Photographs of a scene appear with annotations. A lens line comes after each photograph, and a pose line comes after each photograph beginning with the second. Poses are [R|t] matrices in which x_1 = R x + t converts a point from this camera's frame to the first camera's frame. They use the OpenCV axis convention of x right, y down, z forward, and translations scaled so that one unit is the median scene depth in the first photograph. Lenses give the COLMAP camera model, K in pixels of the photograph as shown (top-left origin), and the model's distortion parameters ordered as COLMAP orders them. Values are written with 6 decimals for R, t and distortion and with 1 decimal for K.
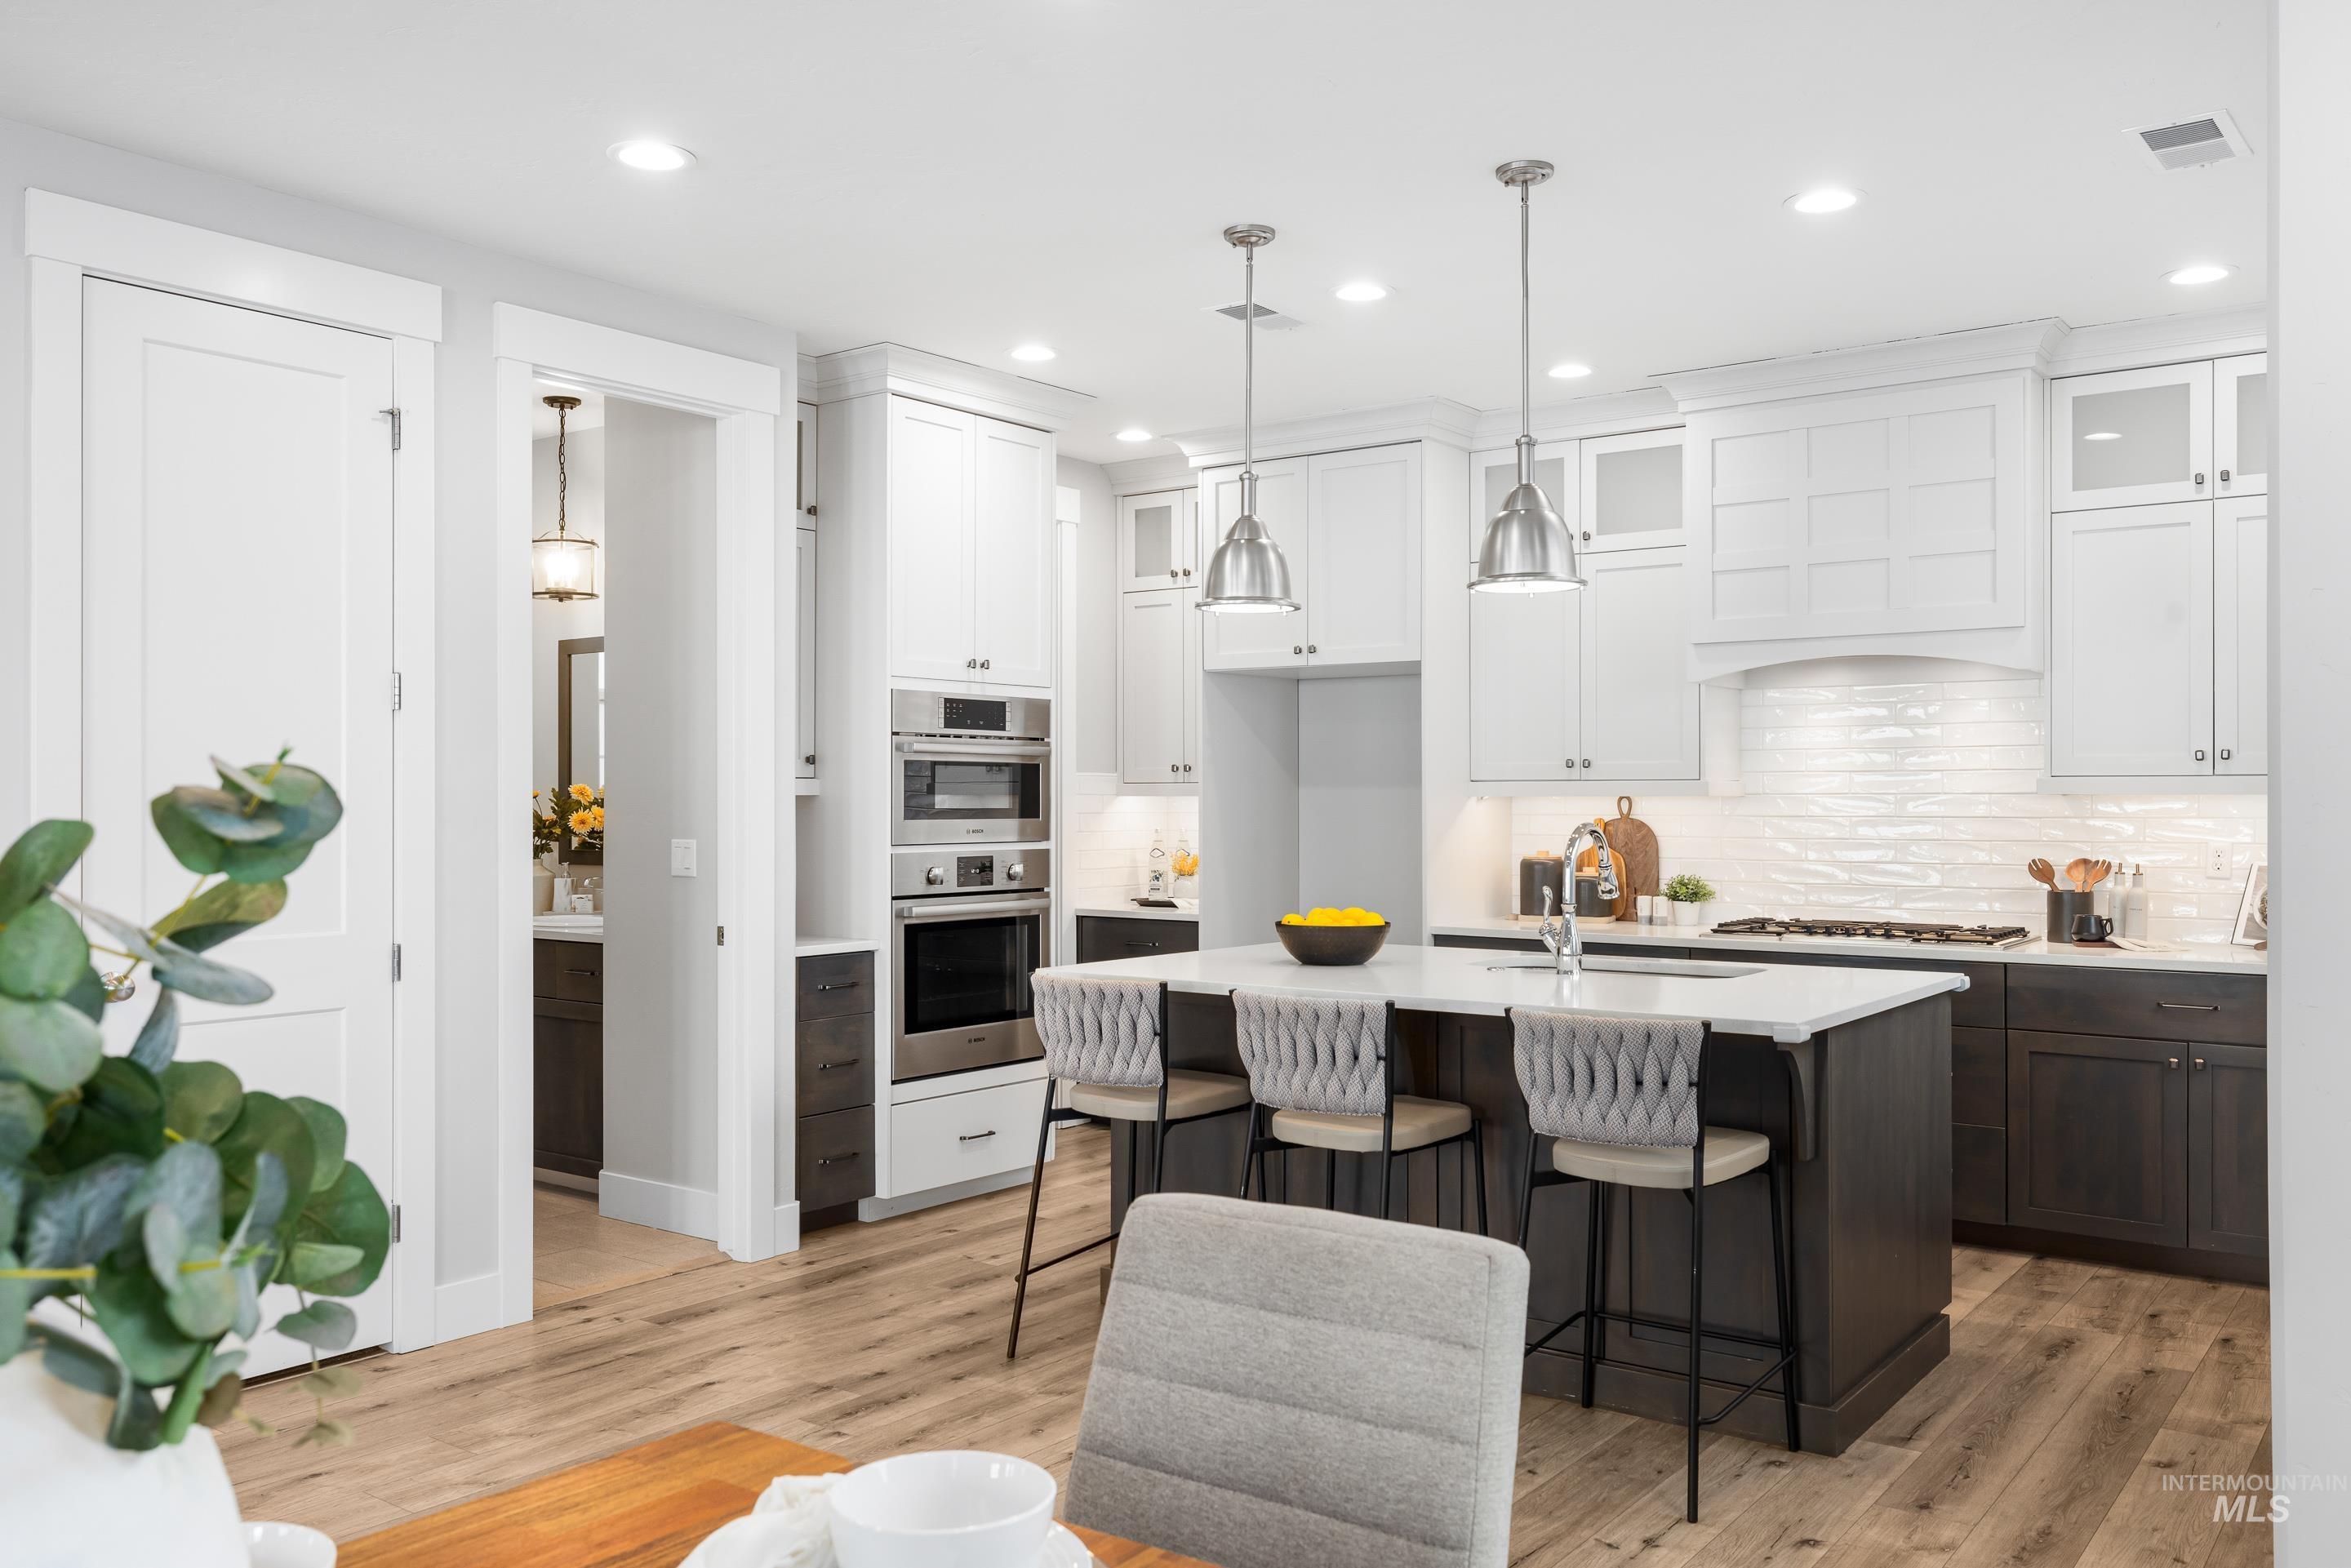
lens RADIAL K [[1836.2, 0, 1173.8], [0, 1836.2, 791.8], [0, 0, 1]] dist [-0.007888, 0.017416]
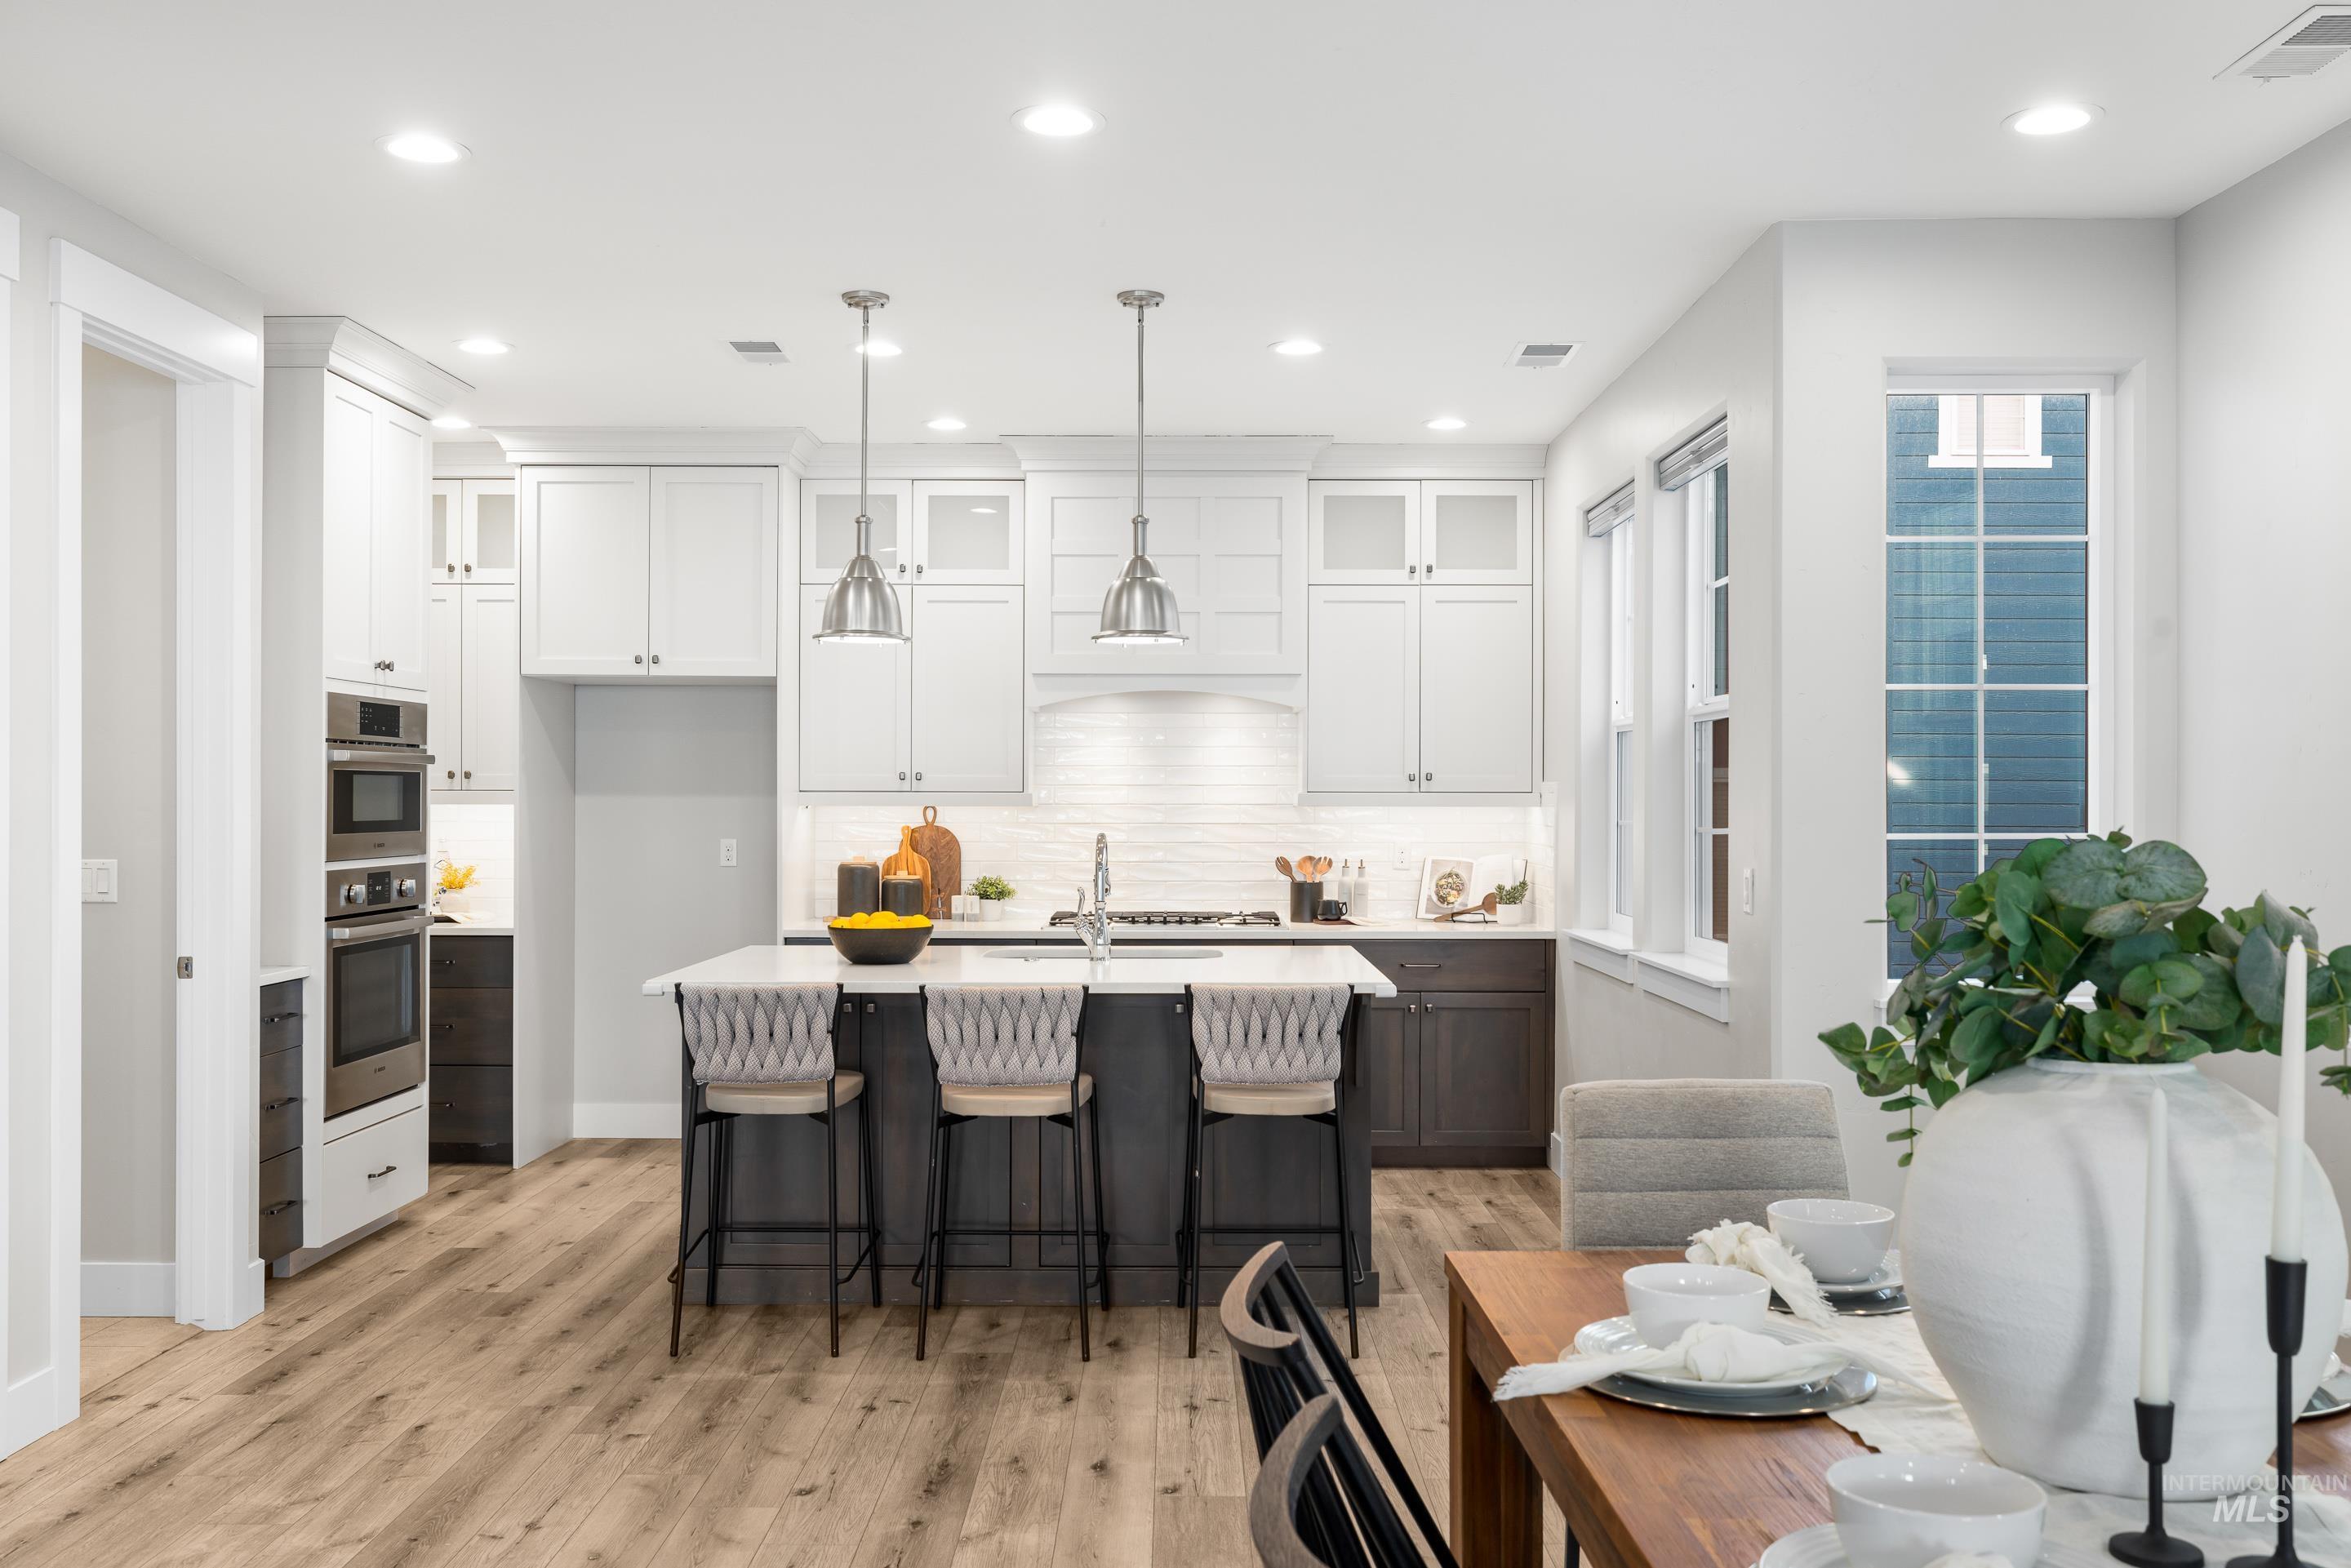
lens RADIAL K [[1980.7, 0, 1166.4], [0, 1980.7, 791.4], [0, 0, 1]] dist [-0.000925, -0.002022]
pose [[0.804038, 0.003622, 0.594566, -0.419142], [-0.005054, 0.999987, 0.000744, -0.009312], [-0.594556, -0.003603, 0.804046, -0.046851]]
